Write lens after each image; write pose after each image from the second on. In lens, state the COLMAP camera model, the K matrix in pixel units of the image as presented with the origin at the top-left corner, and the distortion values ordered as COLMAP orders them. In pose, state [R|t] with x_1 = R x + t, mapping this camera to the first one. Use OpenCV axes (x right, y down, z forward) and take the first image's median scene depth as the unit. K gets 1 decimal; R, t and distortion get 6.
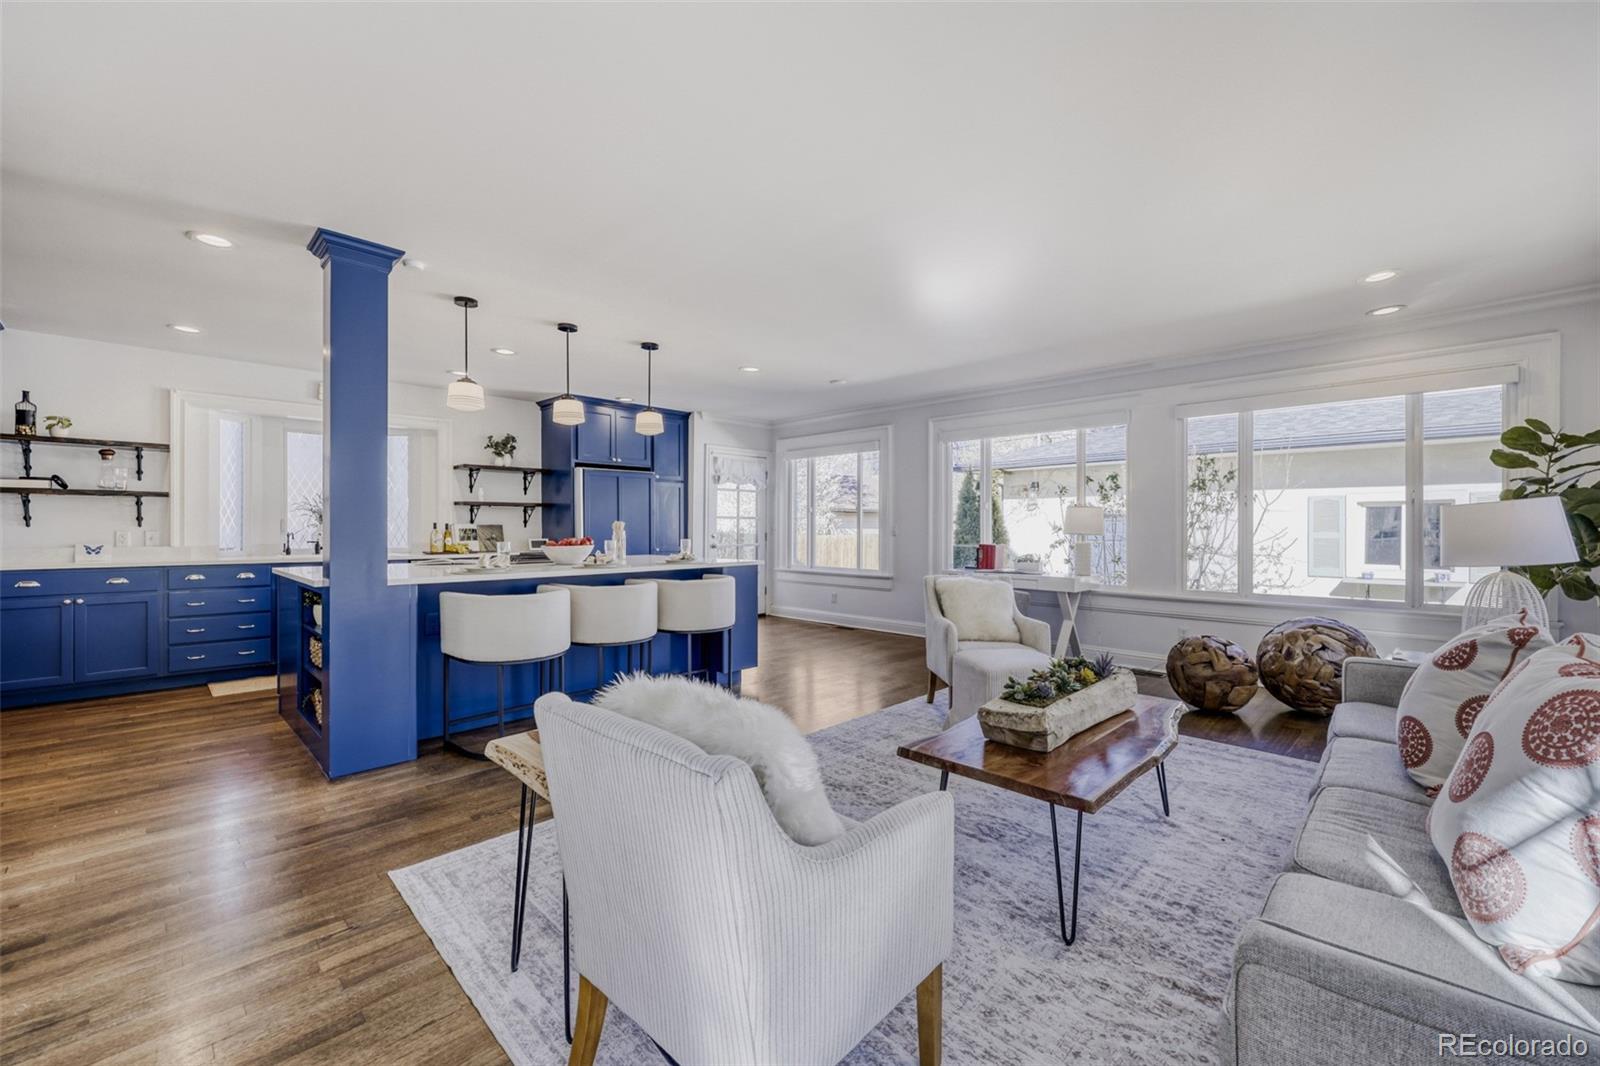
lens RADIAL K [[648.3, 0, 799.4], [0, 648.3, 527.1], [0, 0, 1]] dist [0.000704, 0.000875]
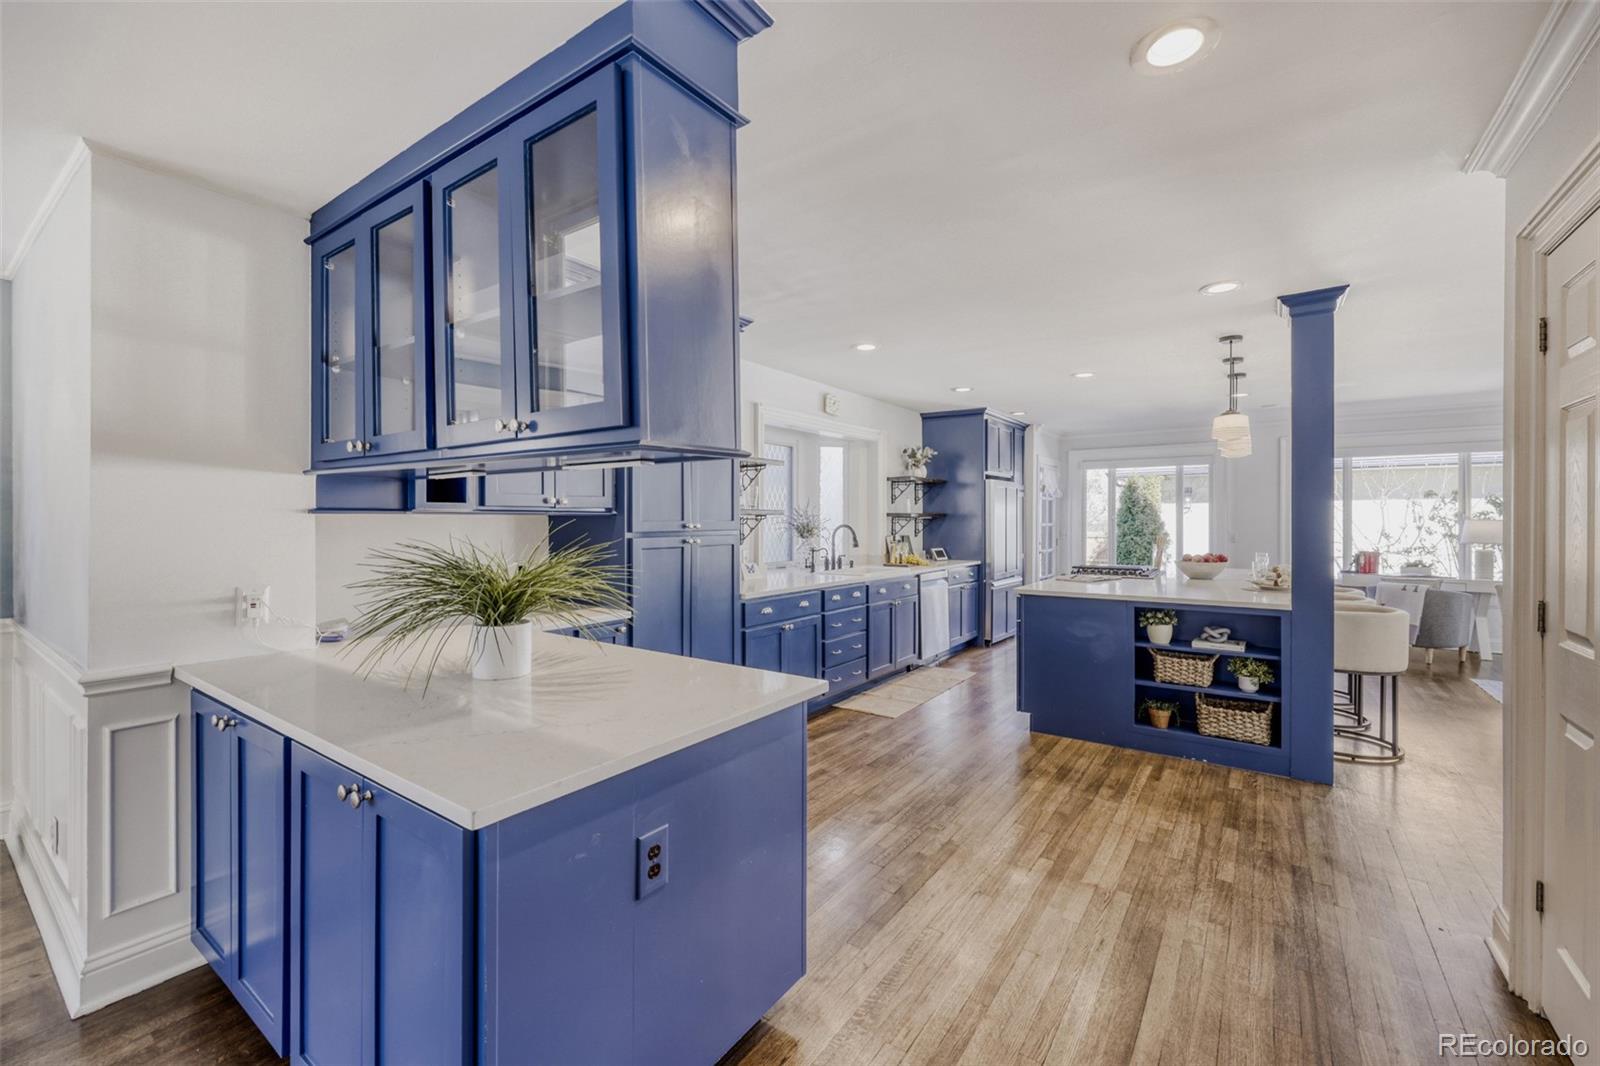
lens RADIAL K [[648.3, 0, 799.4], [0, 648.3, 527.1], [0, 0, 1]] dist [0.000704, 0.000875]
pose [[0.985159, -0.000603, 0.171642, -0.820059], [-0.002061, 0.999880, 0.015342, -0.032425], [-0.171631, -0.015468, 0.985040, 0.032671]]
